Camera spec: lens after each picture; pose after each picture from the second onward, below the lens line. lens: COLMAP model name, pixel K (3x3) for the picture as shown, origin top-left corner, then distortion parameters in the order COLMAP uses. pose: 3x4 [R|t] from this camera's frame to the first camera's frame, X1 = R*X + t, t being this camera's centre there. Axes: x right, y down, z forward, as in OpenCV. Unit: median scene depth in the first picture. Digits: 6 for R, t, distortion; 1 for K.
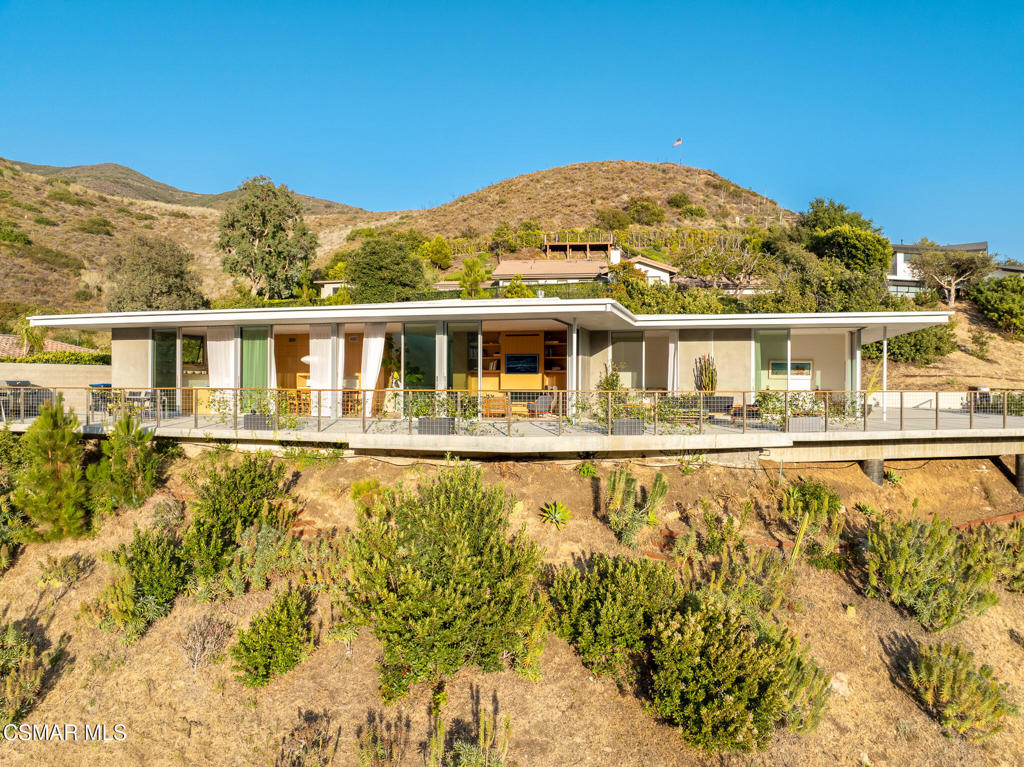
lens RADIAL K [[720.0, 0, 510.0], [0, 720.0, 382.7], [0, 0, 1]] dist [-0.040966, 0.006326]
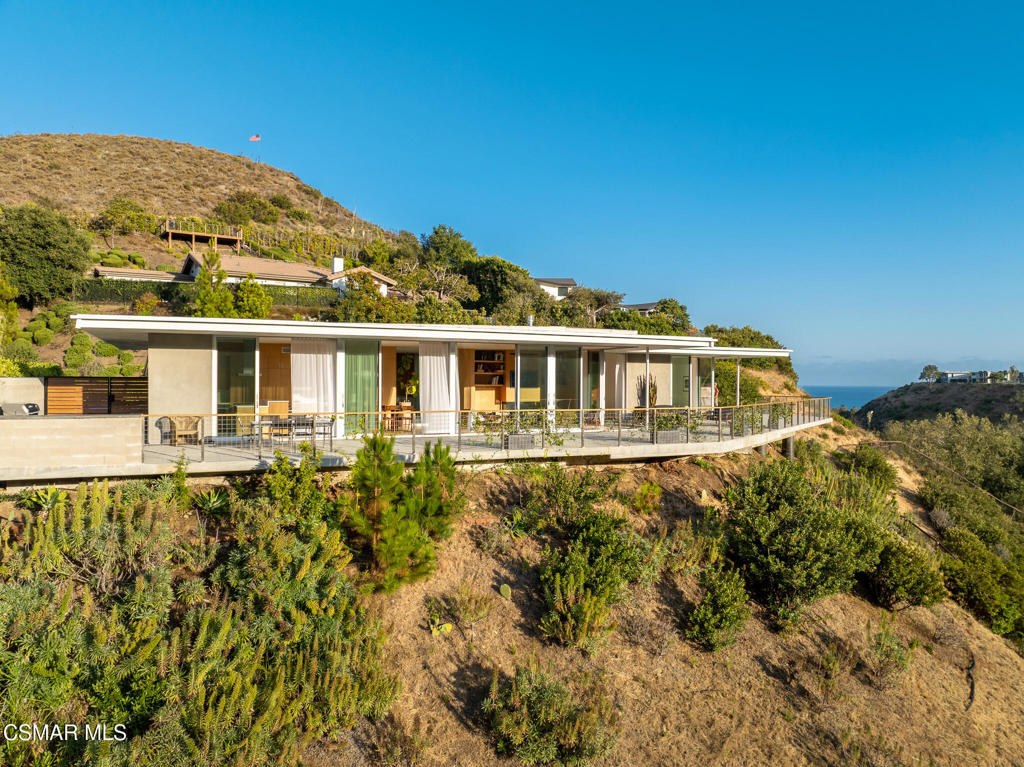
lens RADIAL K [[720.0, 0, 511.2], [0, 720.0, 380.2], [0, 0, 1]] dist [-0.040966, 0.006326]
pose [[0.753652, 0.000689, 0.657274, -0.771106], [-0.001968, 0.999997, 0.001209, -0.026891], [-0.657271, -0.002205, 0.753651, 0.154413]]
